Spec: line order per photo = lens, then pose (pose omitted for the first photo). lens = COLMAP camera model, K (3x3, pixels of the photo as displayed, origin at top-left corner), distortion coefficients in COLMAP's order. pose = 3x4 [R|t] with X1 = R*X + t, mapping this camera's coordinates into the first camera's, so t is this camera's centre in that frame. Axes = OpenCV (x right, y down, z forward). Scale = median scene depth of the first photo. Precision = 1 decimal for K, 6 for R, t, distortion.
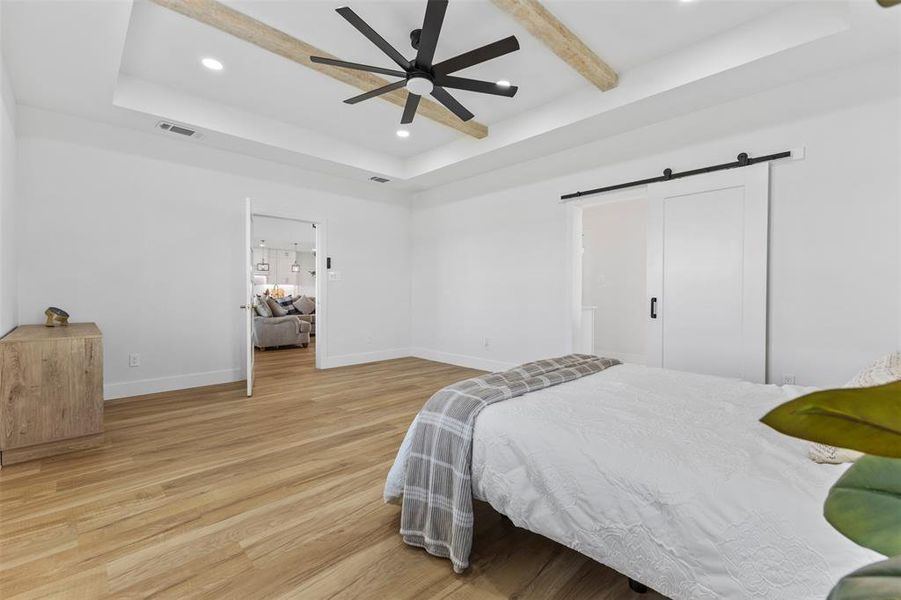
lens RADIAL K [[388.9, 0, 451.3], [0, 388.9, 294.8], [0, 0, 1]] dist [0.005244, 0.000157]
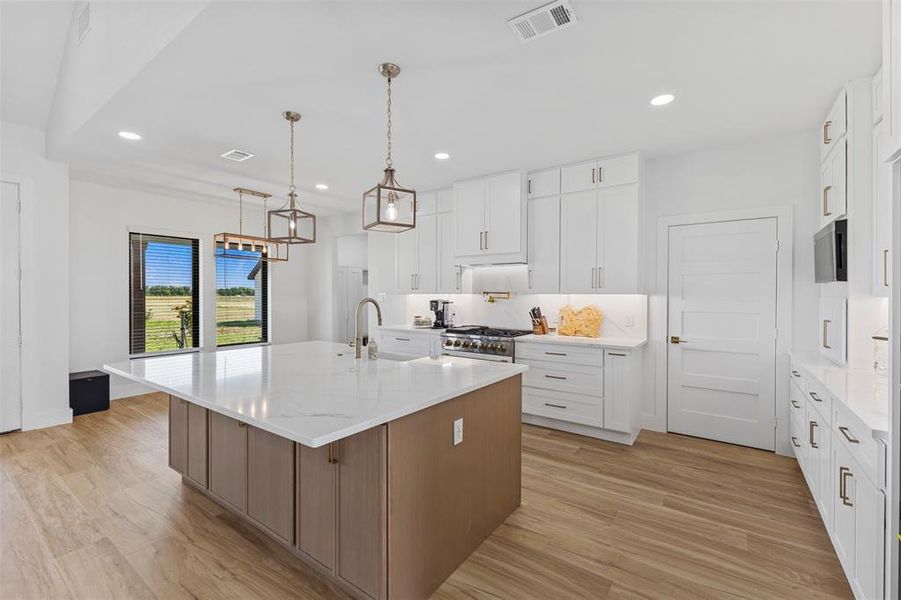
lens RADIAL K [[388.9, 0, 448.6], [0, 388.9, 301.2], [0, 0, 1]] dist [0.005244, 0.000157]
pose [[0.168614, 0.014883, -0.985570, -0.188190], [-0.012055, 0.999842, 0.013036, -0.023717], [0.985608, 0.009683, 0.168767, 0.865295]]
